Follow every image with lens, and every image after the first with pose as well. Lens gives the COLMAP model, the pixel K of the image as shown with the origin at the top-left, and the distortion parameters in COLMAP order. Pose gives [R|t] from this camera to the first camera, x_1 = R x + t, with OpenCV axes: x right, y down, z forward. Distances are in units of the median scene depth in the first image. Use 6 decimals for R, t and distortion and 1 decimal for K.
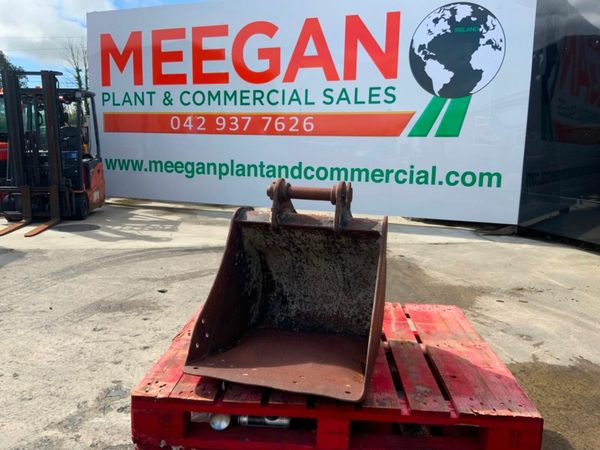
lens RADIAL K [[496.7, 0, 298.6], [0, 496.7, 226.9], [0, 0, 1]] dist [0.102277, -0.196640]
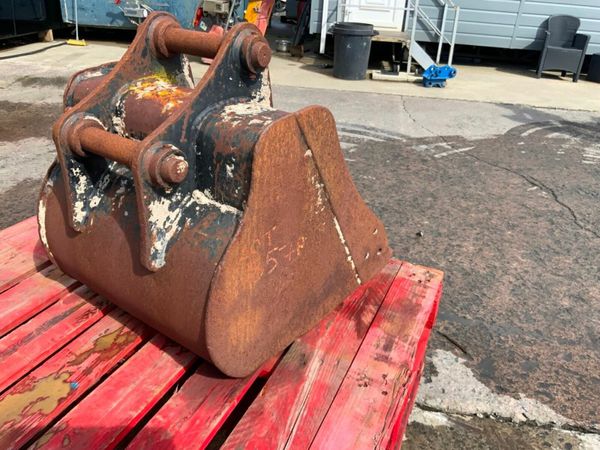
lens RADIAL K [[496.7, 0, 298.6], [0, 496.7, 226.9], [0, 0, 1]] dist [0.102277, -0.196640]
pose [[-0.933922, -0.222227, 0.280010, -0.235642], [-0.017523, 0.810811, 0.585046, -0.197437], [-0.357048, 0.541480, -0.761128, 1.280611]]
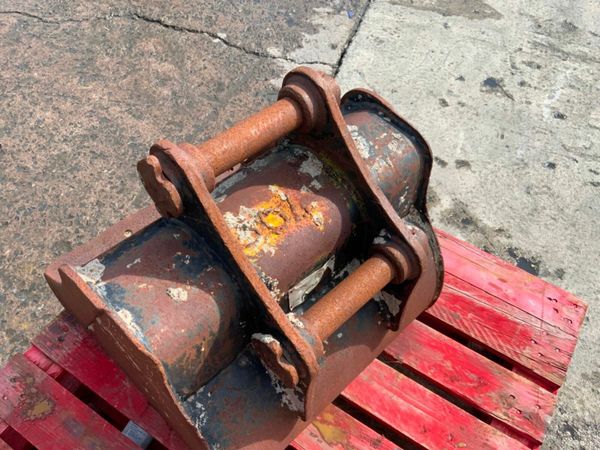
lens RADIAL K [[499.2, 0, 298.8], [0, 499.2, 225.3], [0, 0, 1]] dist [0.056206, -0.104648]
pose [[-0.491654, 0.658686, -0.569569, 0.226489], [-0.186240, 0.559408, 0.807699, -0.296280], [0.850642, 0.503185, -0.152362, 0.968046]]
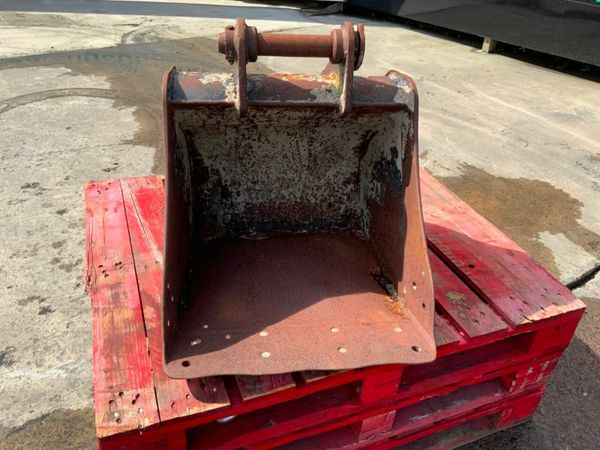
lens RADIAL K [[496.7, 0, 298.6], [0, 496.7, 226.9], [0, 0, 1]] dist [0.102277, -0.196640]
pose [[0.914521, -0.204454, 0.349070, -0.196380], [0.038131, 0.902608, 0.428771, -0.111552], [-0.402737, -0.378809, 0.833250, 0.353819]]
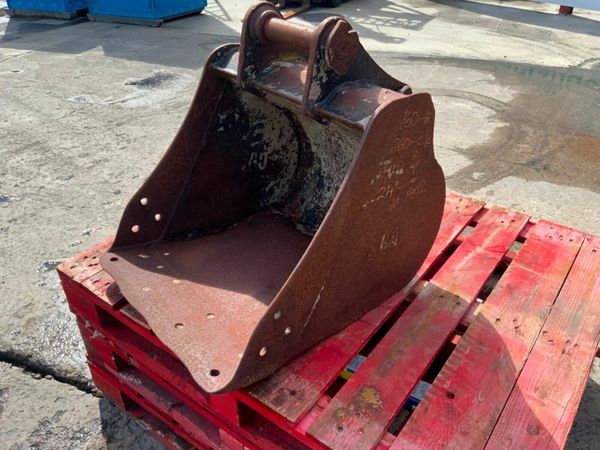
lens RADIAL K [[496.7, 0, 298.6], [0, 496.7, 226.9], [0, 0, 1]] dist [0.102277, -0.196640]
pose [[0.833691, 0.275743, -0.478462, 0.315801], [-0.064977, 0.909378, 0.410865, -0.090336], [0.548396, -0.311445, 0.776057, 0.412651]]
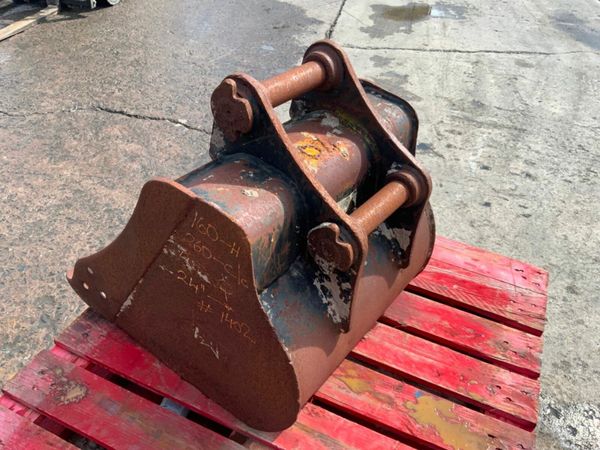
lens RADIAL K [[496.7, 0, 298.6], [0, 496.7, 226.9], [0, 0, 1]] dist [0.102277, -0.196640]
pose [[-0.355271, 0.543699, -0.760378, 0.397662], [-0.224042, 0.740207, 0.633955, -0.238487], [0.907517, 0.395582, -0.141162, 0.975017]]
